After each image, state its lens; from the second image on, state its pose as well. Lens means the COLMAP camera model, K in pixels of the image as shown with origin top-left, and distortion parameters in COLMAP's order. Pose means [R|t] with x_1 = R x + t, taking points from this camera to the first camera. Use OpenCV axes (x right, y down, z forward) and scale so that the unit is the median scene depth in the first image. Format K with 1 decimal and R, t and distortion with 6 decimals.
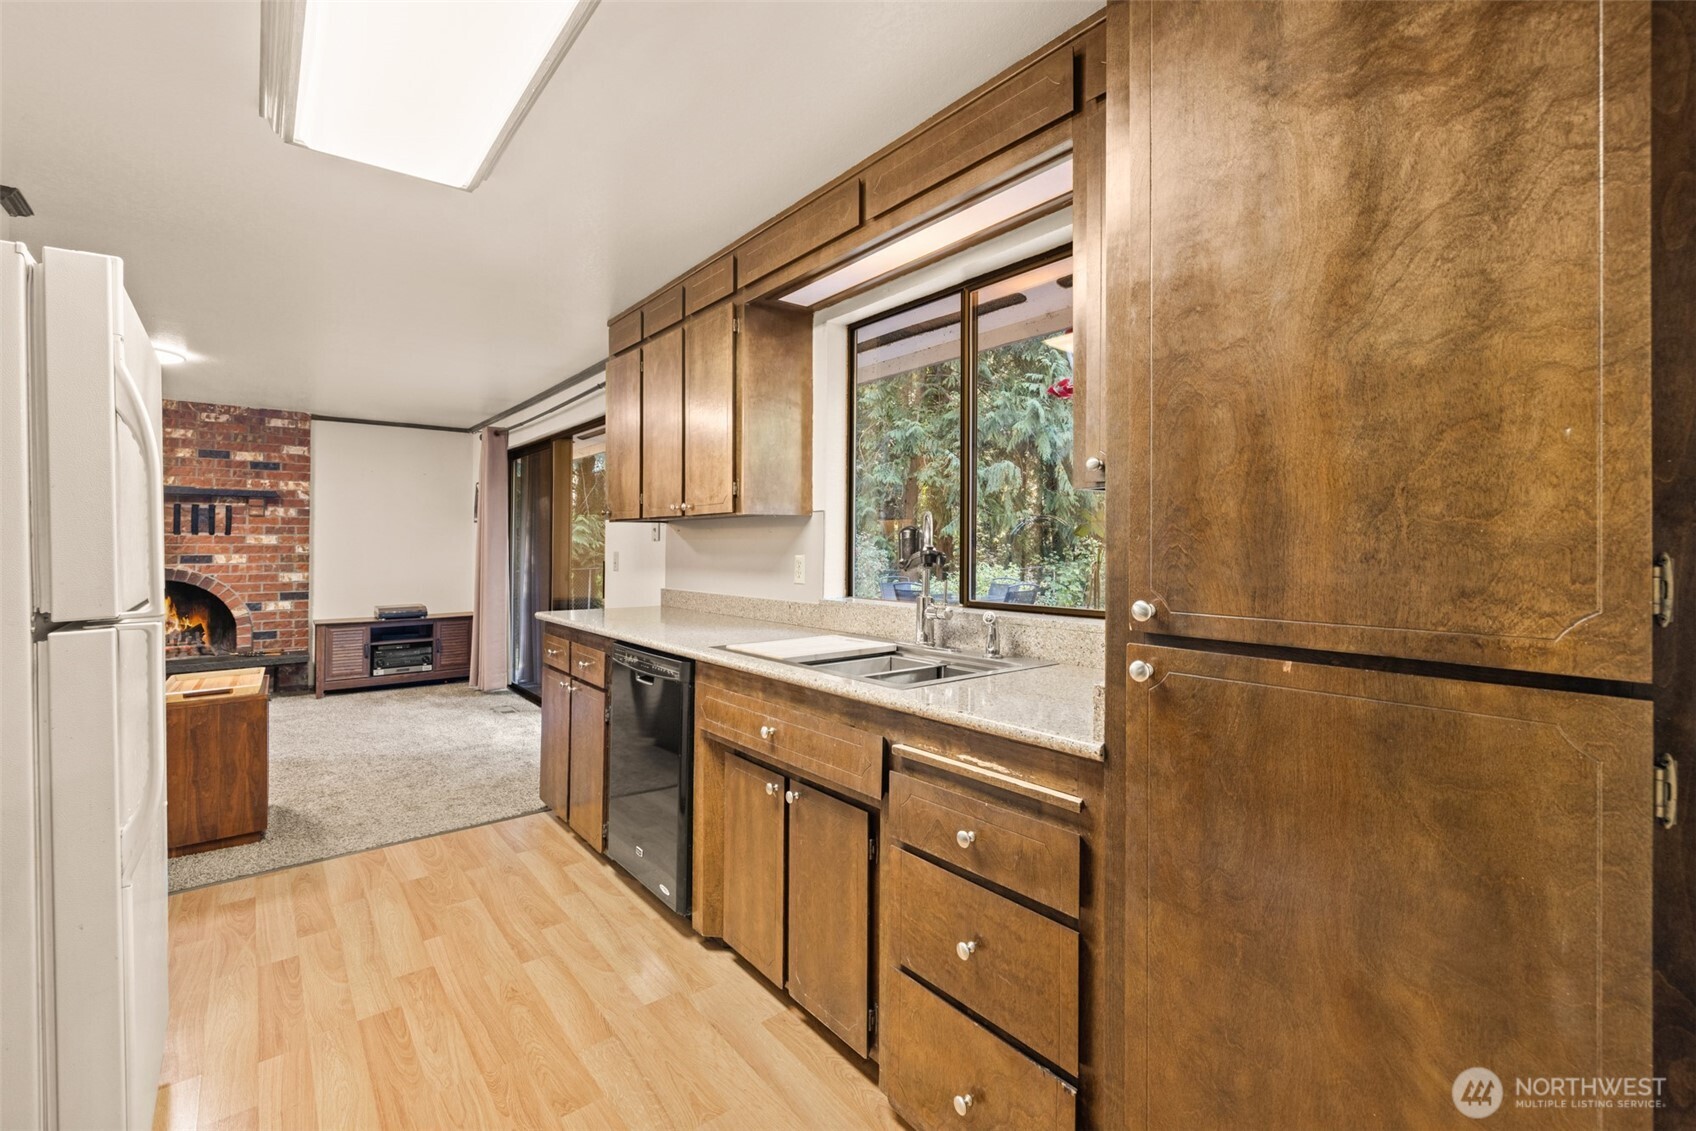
lens RADIAL K [[720.2, 0, 848.9], [0, 720.2, 556.7], [0, 0, 1]] dist [0.002822, -0.000778]
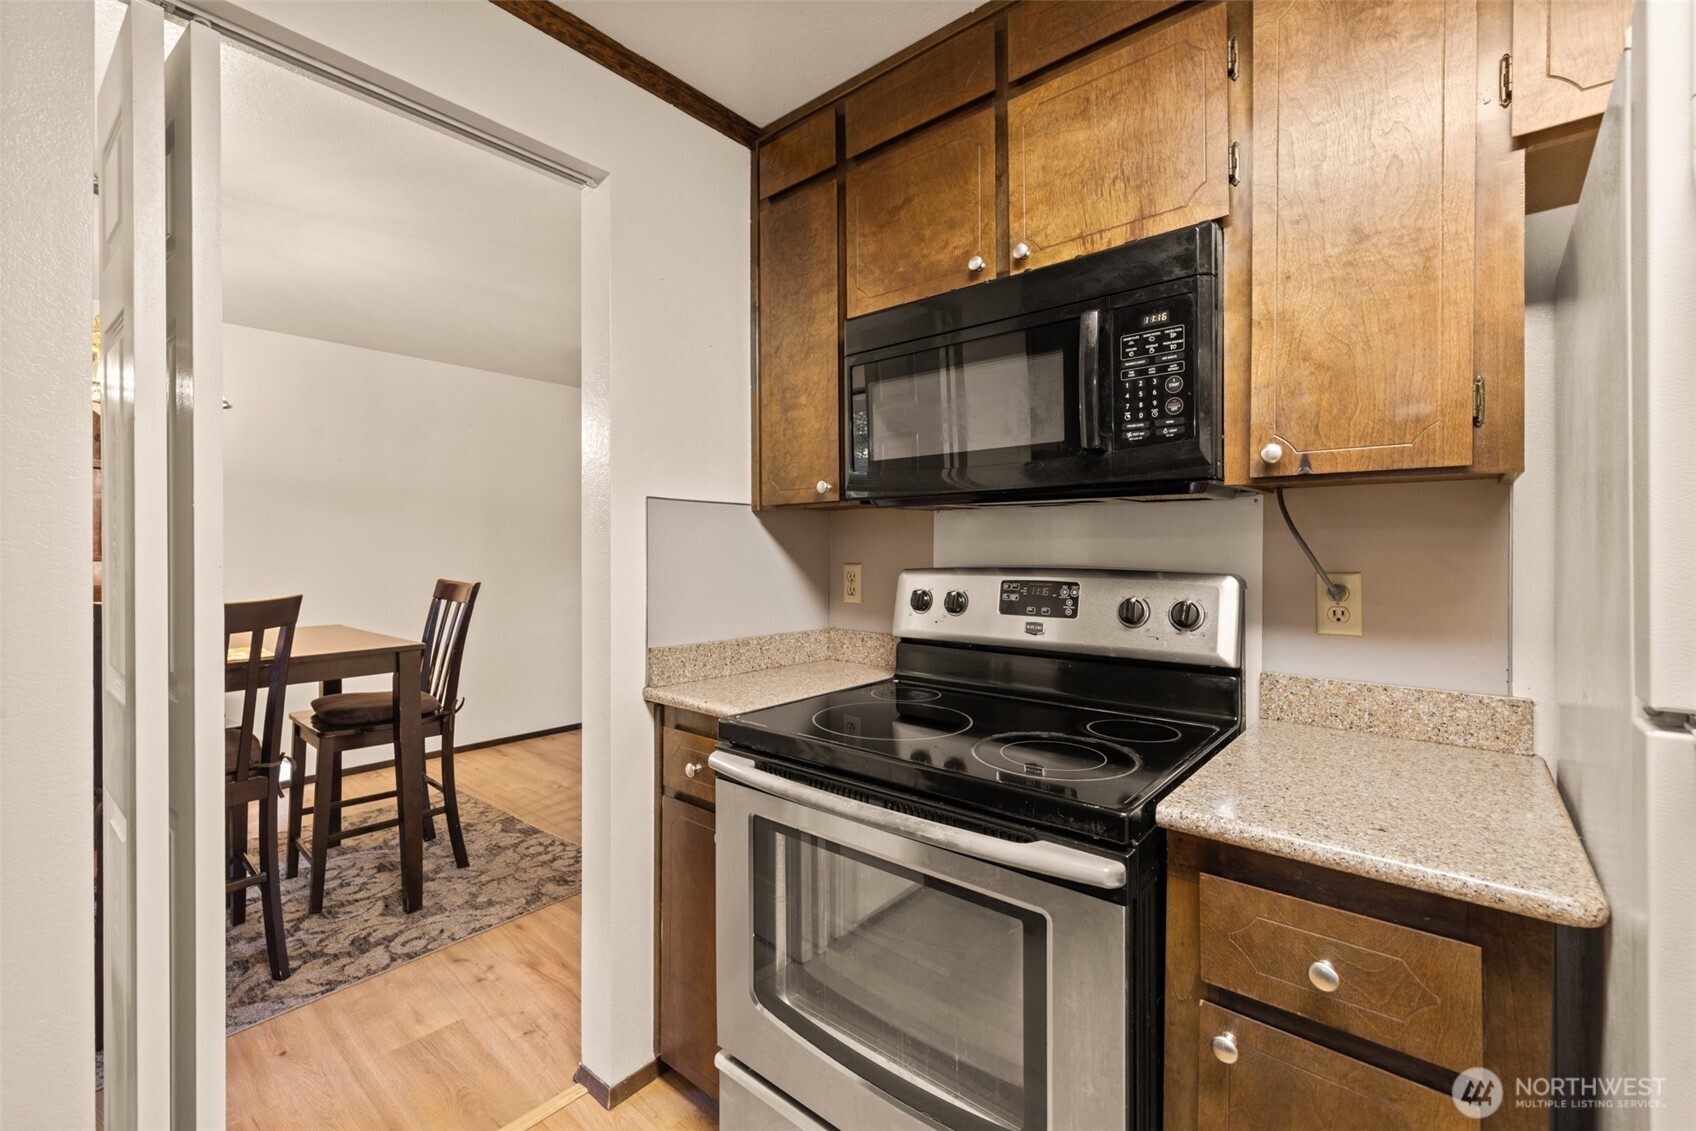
lens RADIAL K [[720.2, 0, 841.1], [0, 720.2, 554.3], [0, 0, 1]] dist [0.002822, -0.000778]
pose [[0.981683, -0.003386, 0.190491, -0.280219], [0.004468, 0.999976, -0.005250, -0.013925], [-0.190468, 0.006005, 0.981675, 0.365106]]
